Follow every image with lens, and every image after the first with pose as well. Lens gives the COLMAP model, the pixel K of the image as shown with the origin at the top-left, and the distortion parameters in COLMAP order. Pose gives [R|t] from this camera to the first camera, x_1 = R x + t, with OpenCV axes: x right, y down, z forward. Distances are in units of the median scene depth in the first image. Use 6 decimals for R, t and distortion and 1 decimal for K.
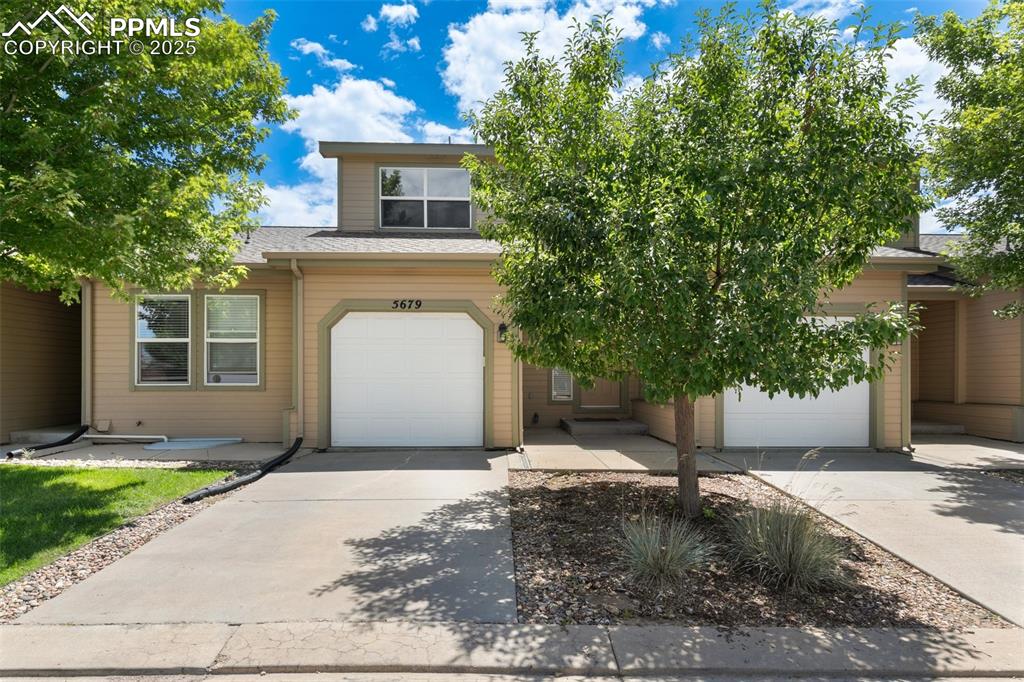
lens RADIAL K [[627.7, 0, 514.9], [0, 627.7, 351.7], [0, 0, 1]] dist [0.005043, 0.000780]
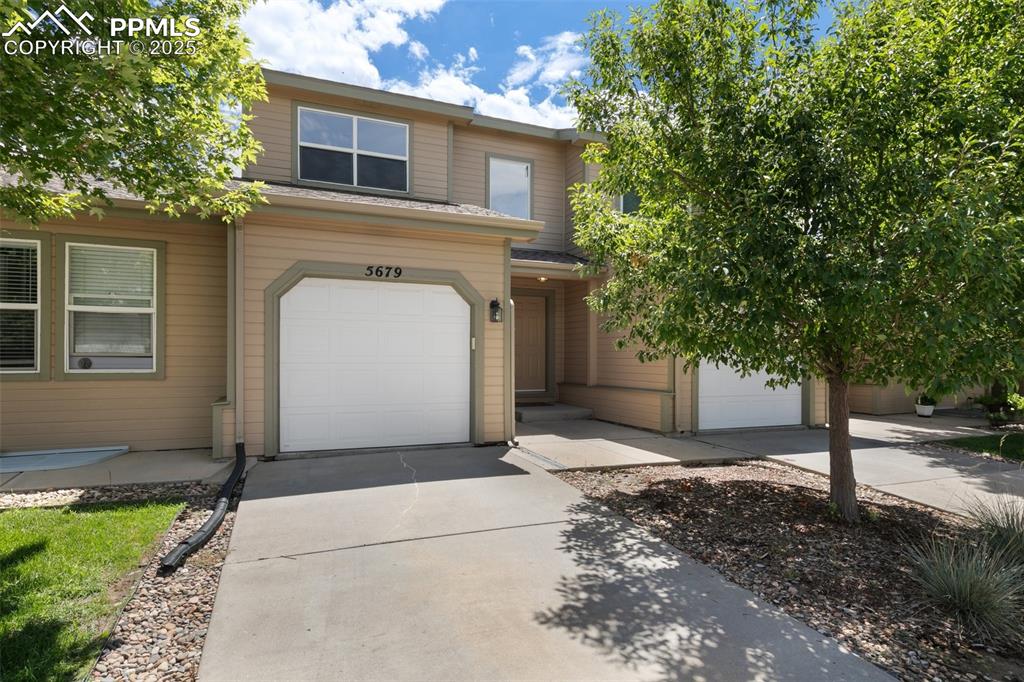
lens RADIAL K [[566.8, 0, 512.0], [0, 566.8, 341.0], [0, 0, 1]] dist [0.002532, 0.000319]
pose [[0.932818, 0.013383, 0.360100, -0.333637], [-0.017229, 0.999824, 0.007473, 0.006748], [-0.359937, -0.013175, 0.932884, 0.305814]]
